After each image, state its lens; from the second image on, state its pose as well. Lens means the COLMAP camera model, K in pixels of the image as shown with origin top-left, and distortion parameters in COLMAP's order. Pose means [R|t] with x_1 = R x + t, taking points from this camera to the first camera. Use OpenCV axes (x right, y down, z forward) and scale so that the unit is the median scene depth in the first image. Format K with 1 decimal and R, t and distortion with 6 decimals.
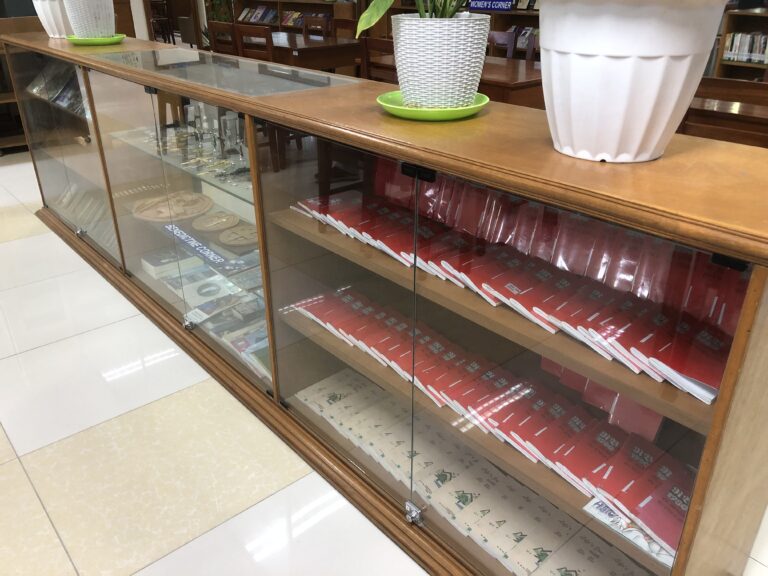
lens RADIAL K [[637.2, 0, 384.7], [0, 637.2, 287.4], [0, 0, 1]] dist [0.001626, -0.011805]
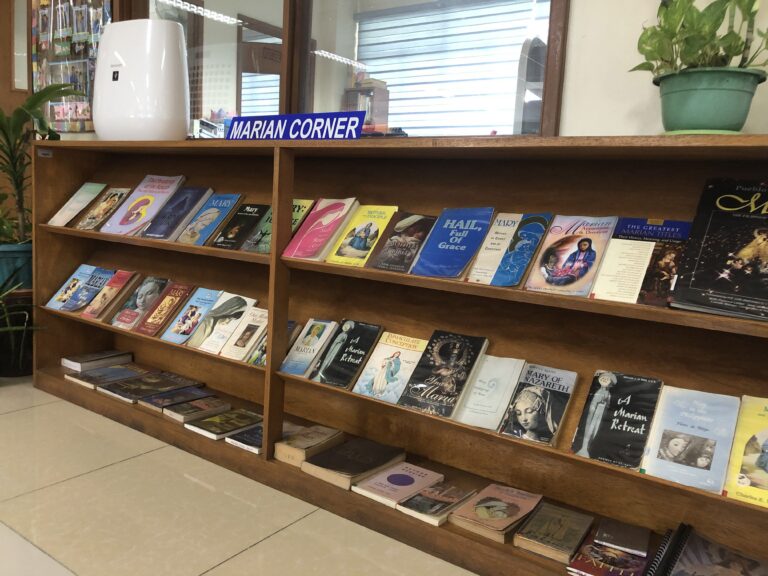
lens RADIAL K [[637.2, 0, 382.4], [0, 637.2, 285.7], [0, 0, 1]] dist [0.001626, -0.011805]
pose [[0.966140, 0.028079, 0.256486, -0.172309], [0.053919, 0.950142, -0.307120, -0.322753], [-0.252321, 0.310550, 0.916457, 0.768533]]
